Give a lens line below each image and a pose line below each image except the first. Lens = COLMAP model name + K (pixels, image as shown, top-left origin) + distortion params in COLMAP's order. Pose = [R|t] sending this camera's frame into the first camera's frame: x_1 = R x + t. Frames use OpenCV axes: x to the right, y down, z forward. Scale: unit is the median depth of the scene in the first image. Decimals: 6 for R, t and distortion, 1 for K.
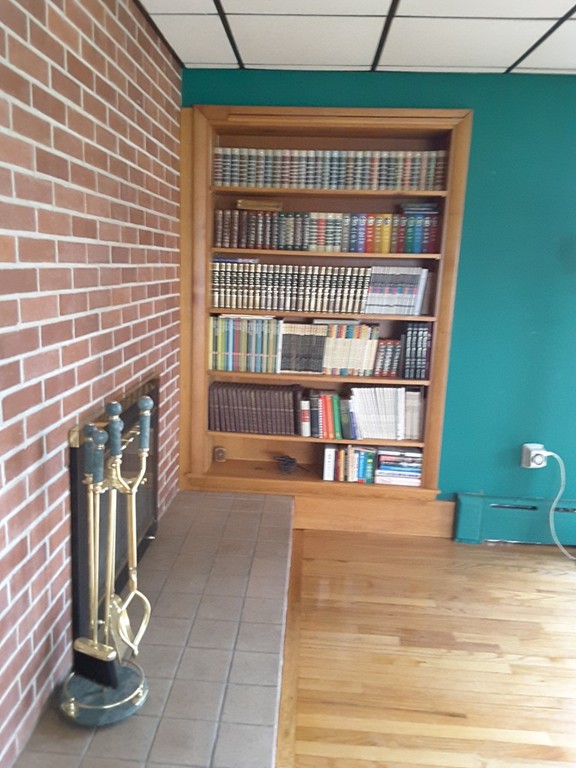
lens RADIAL K [[619.9, 0, 275.4], [0, 619.9, 381.9], [0, 0, 1]] dist [0.138006, -0.215710]
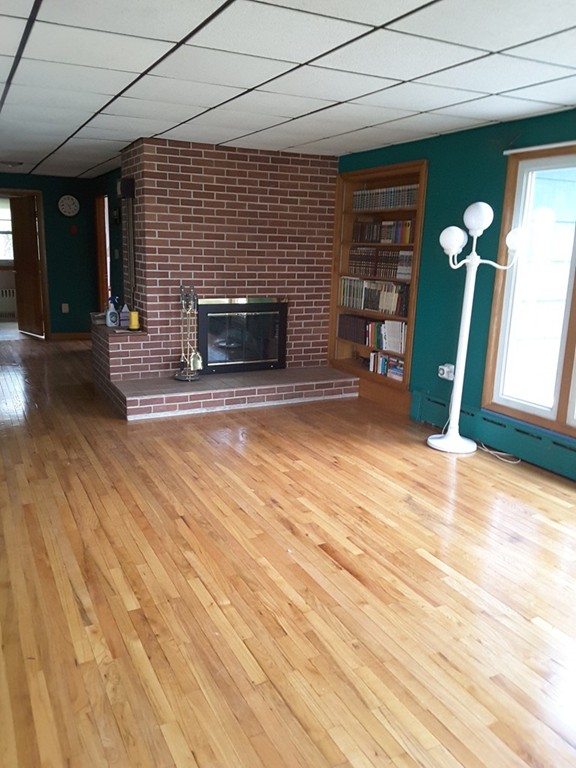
lens RADIAL K [[619.9, 0, 275.4], [0, 619.9, 381.9], [0, 0, 1]] dist [0.138006, -0.215710]
pose [[0.499595, 0.166447, -0.850118, 1.502144], [-0.175091, 0.980514, 0.089080, 0.078288], [0.848380, 0.104344, 0.519003, -0.165156]]
